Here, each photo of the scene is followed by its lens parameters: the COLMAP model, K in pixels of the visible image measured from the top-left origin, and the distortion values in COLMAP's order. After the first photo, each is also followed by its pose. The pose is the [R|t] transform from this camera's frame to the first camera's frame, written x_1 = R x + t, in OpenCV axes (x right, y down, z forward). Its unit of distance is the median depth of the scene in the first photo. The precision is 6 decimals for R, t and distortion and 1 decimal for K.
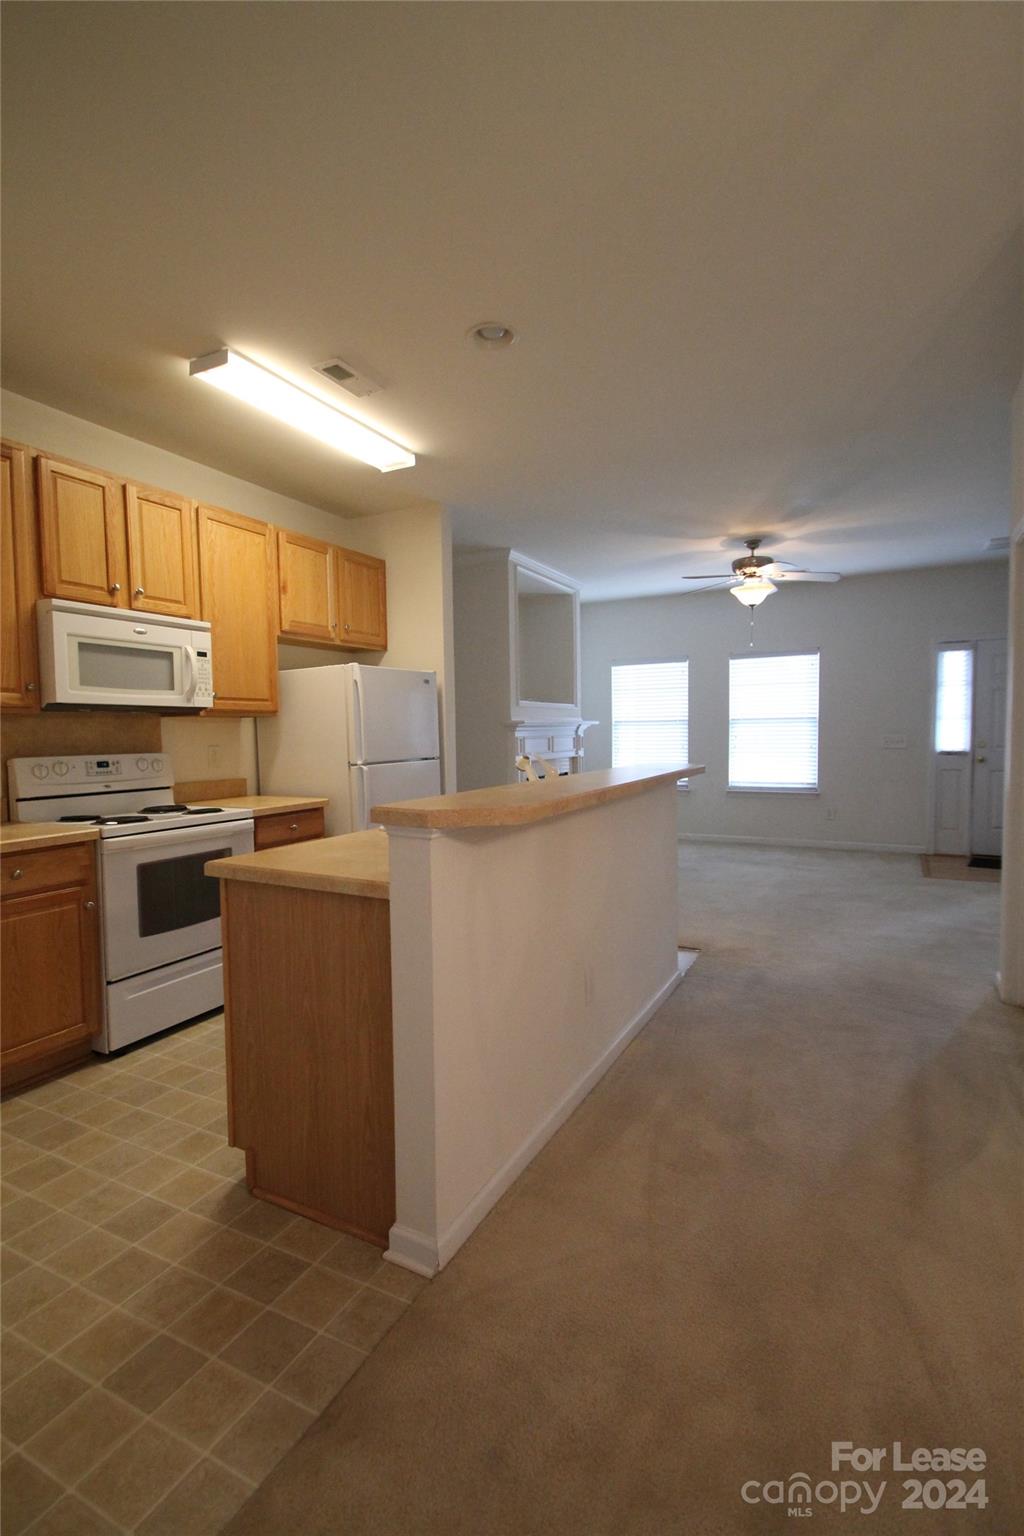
lens RADIAL K [[724.2, 0, 508.7], [0, 724.2, 774.0], [0, 0, 1]] dist [0.017262, -0.015647]
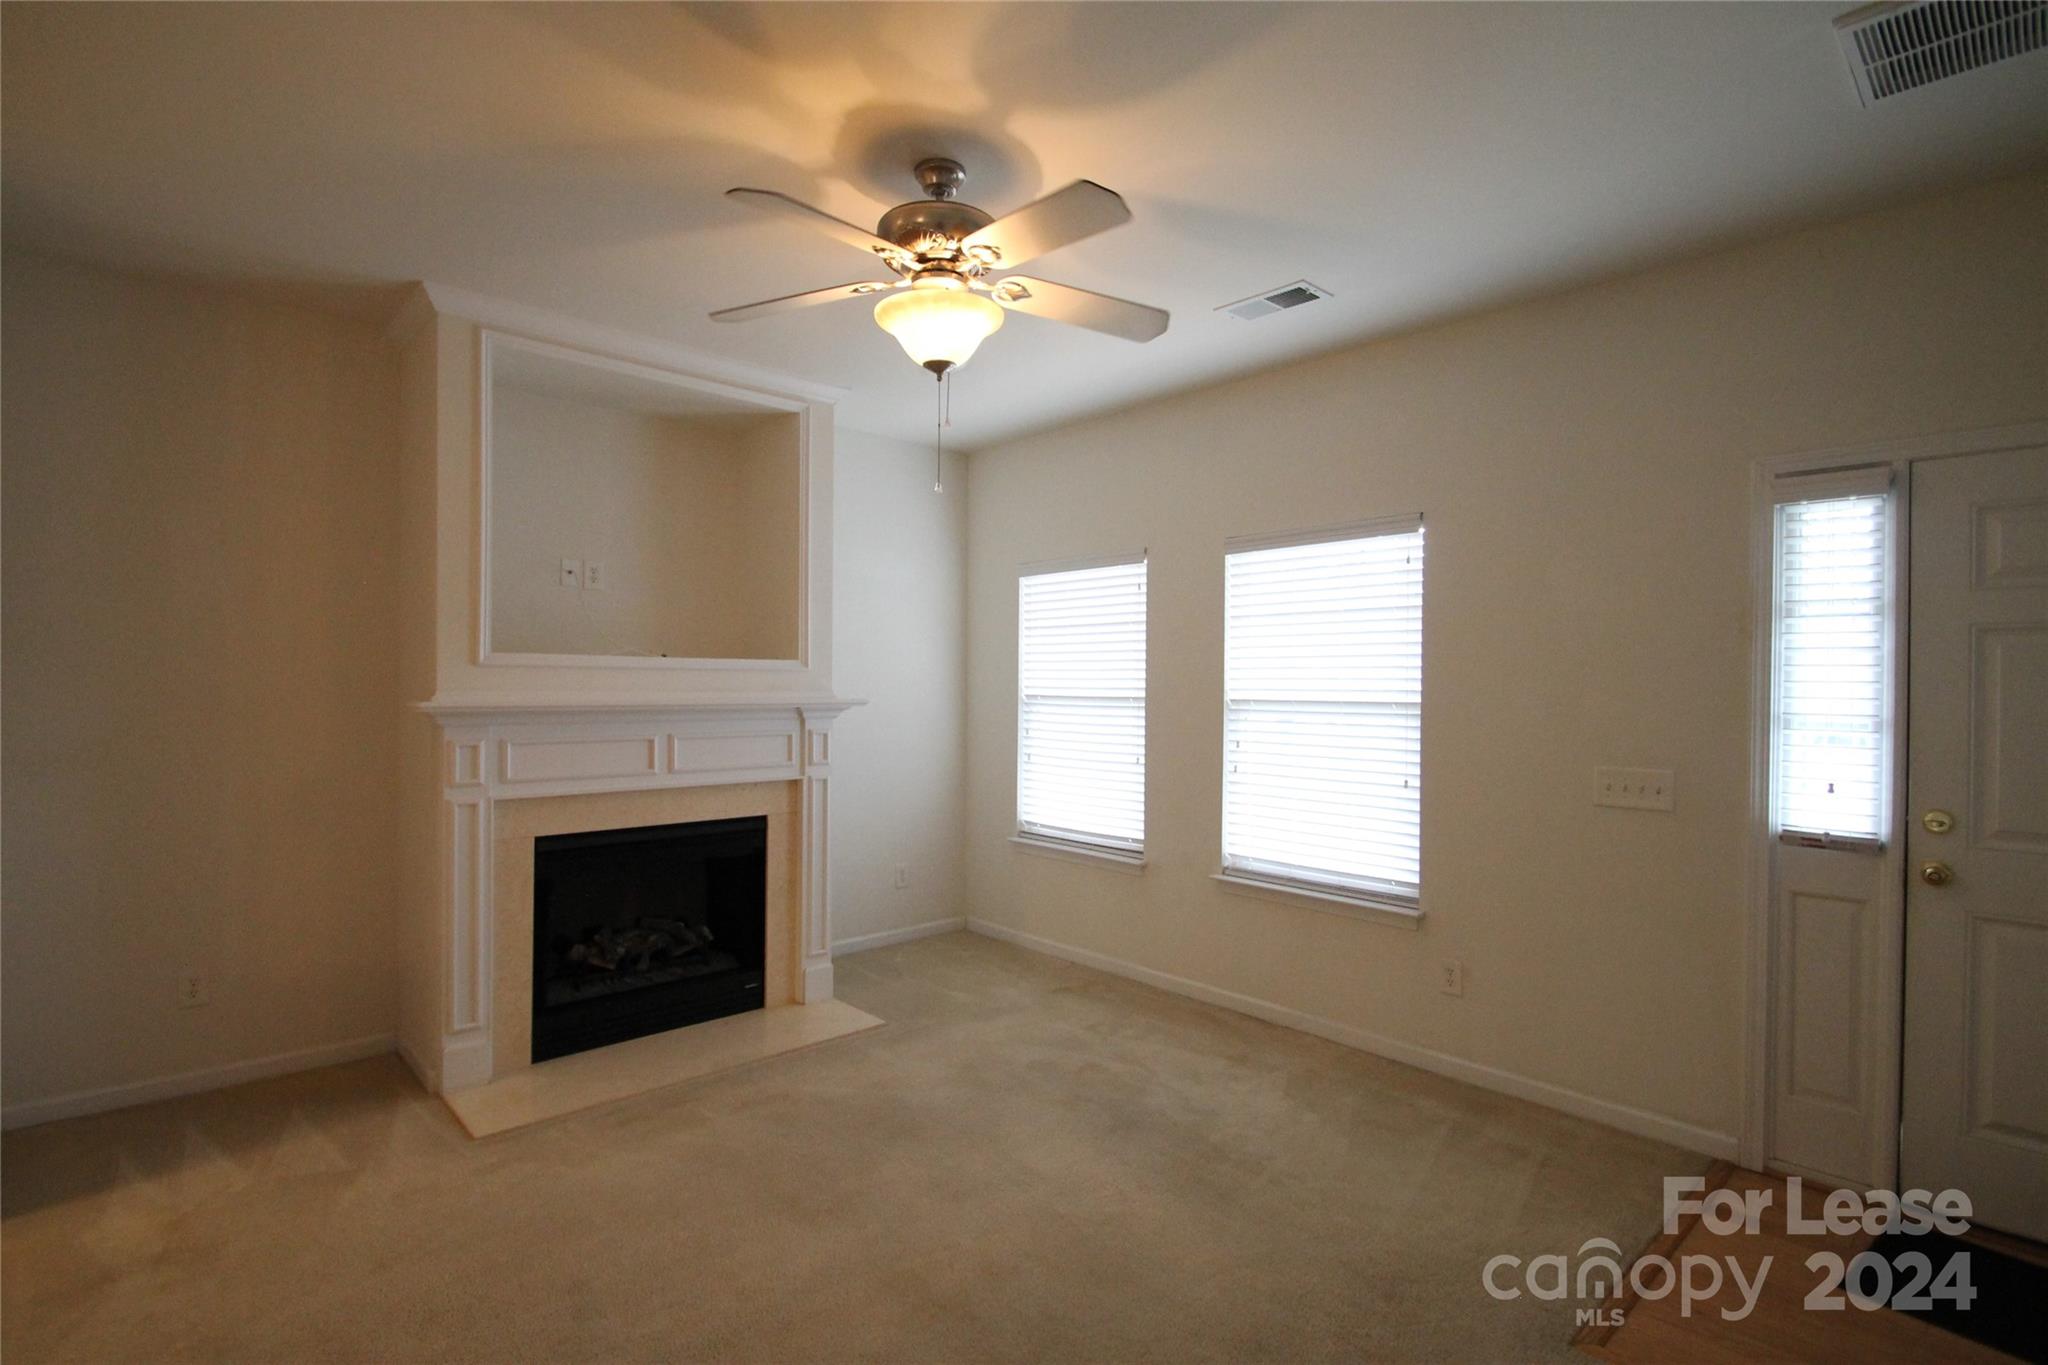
lens RADIAL K [[965.6, 0, 1024.4], [0, 965.6, 686.3], [0, 0, 1]] dist [0.017262, -0.015647]
pose [[0.945323, 0.022980, -0.325325, 0.842538], [-0.041798, 0.997825, -0.050970, -0.115007], [0.323447, 0.061781, 0.944227, 1.018434]]
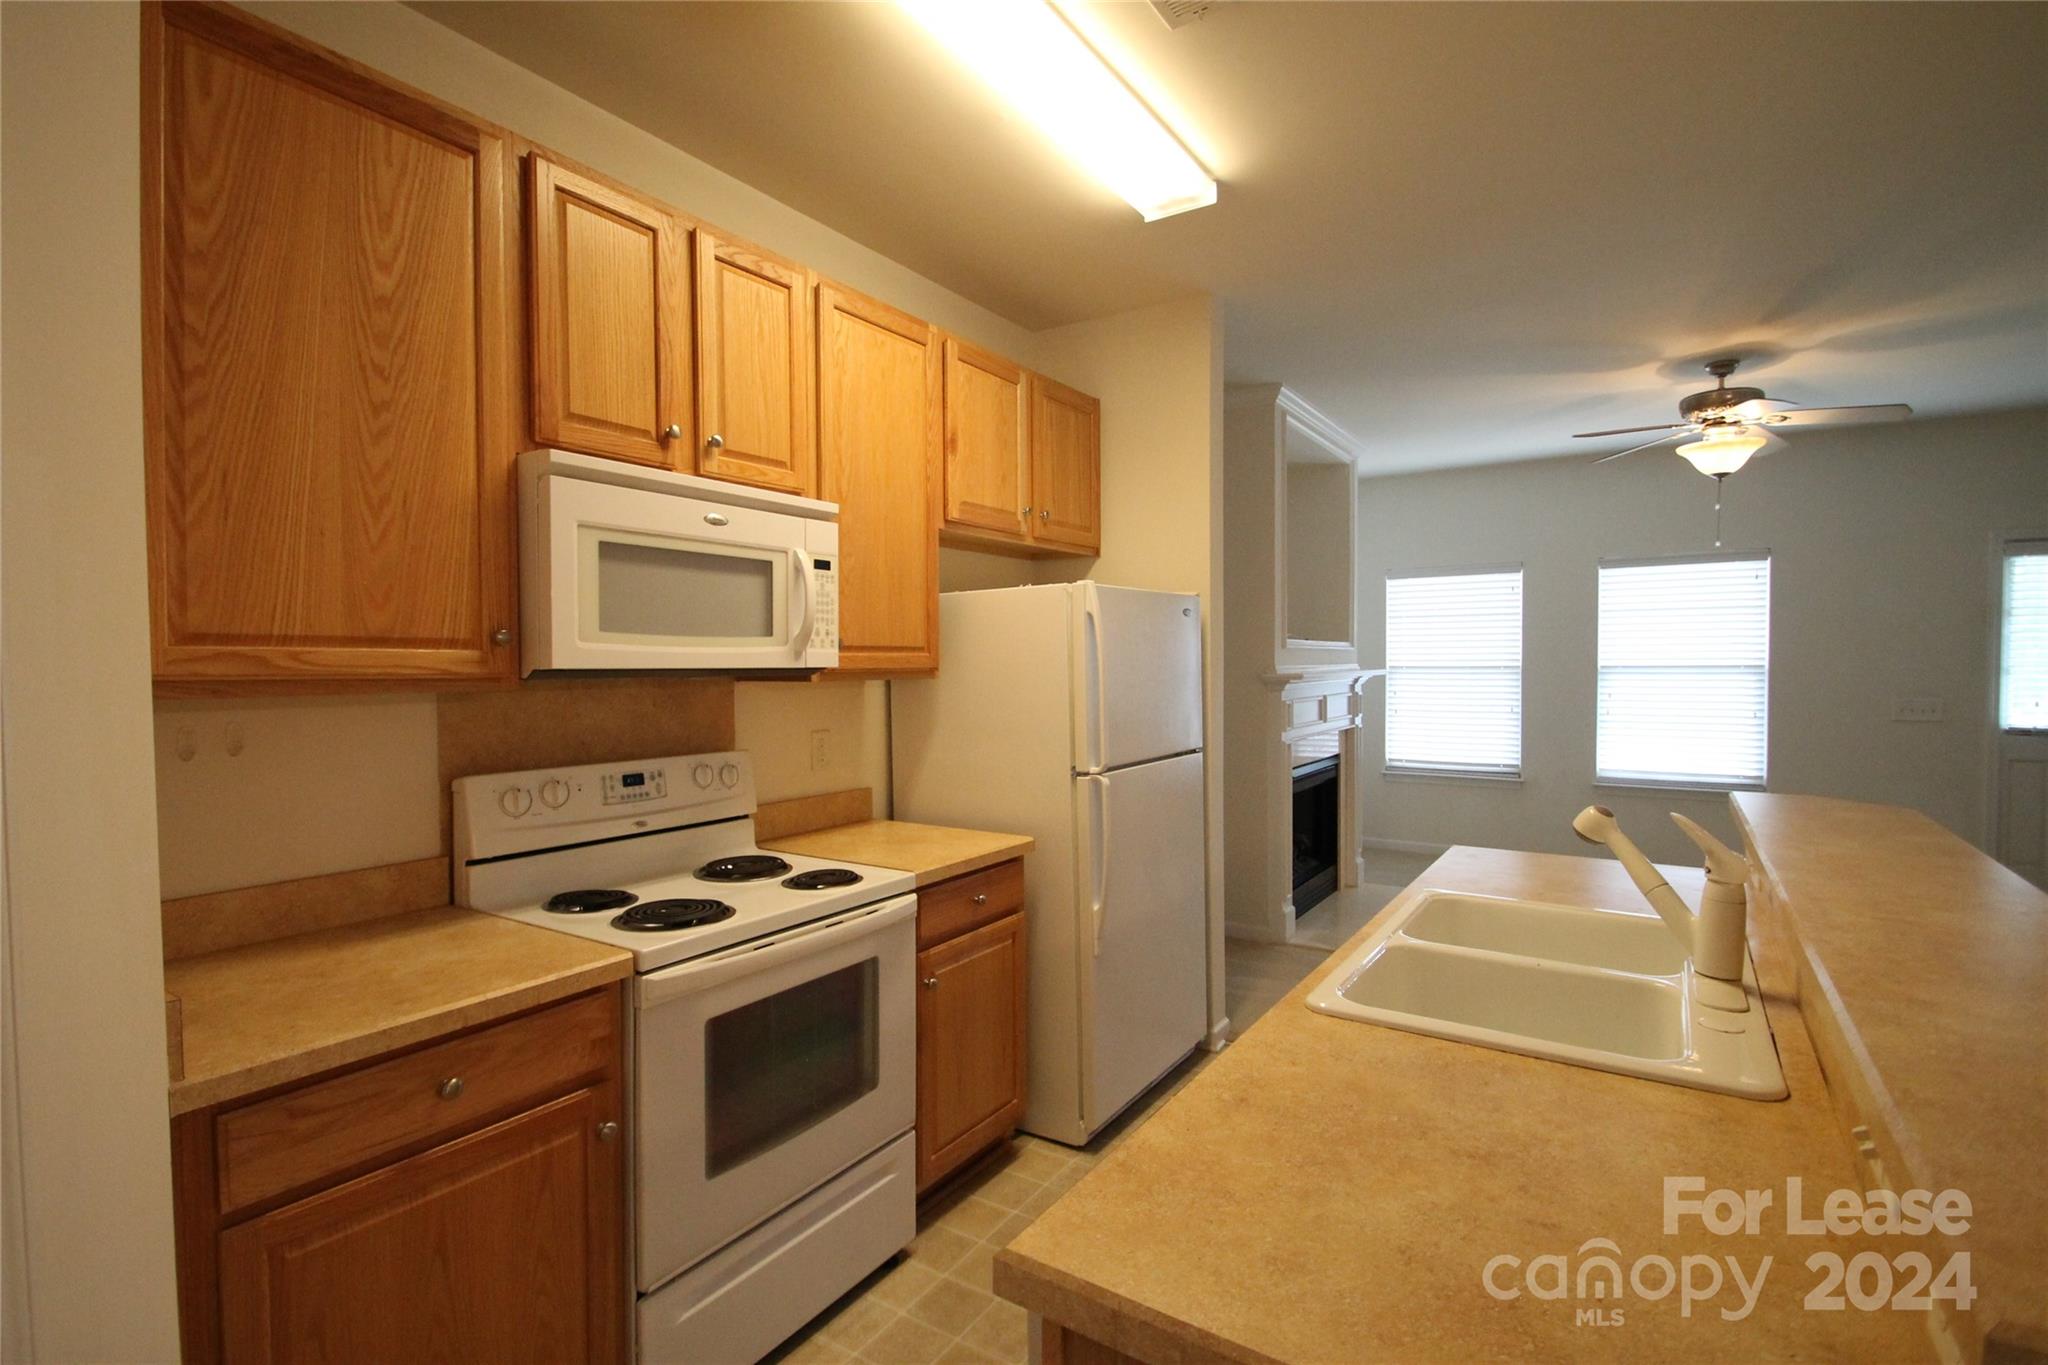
lens RADIAL K [[971.4, 0, 1026.7], [0, 971.4, 683.2], [0, 0, 1]] dist [0.004010, 0.000517]
pose [[0.995248, 0.010232, -0.096837, -0.207155], [-0.013879, 0.999216, -0.037068, -0.056659], [0.096382, 0.038236, 0.994610, 0.328395]]
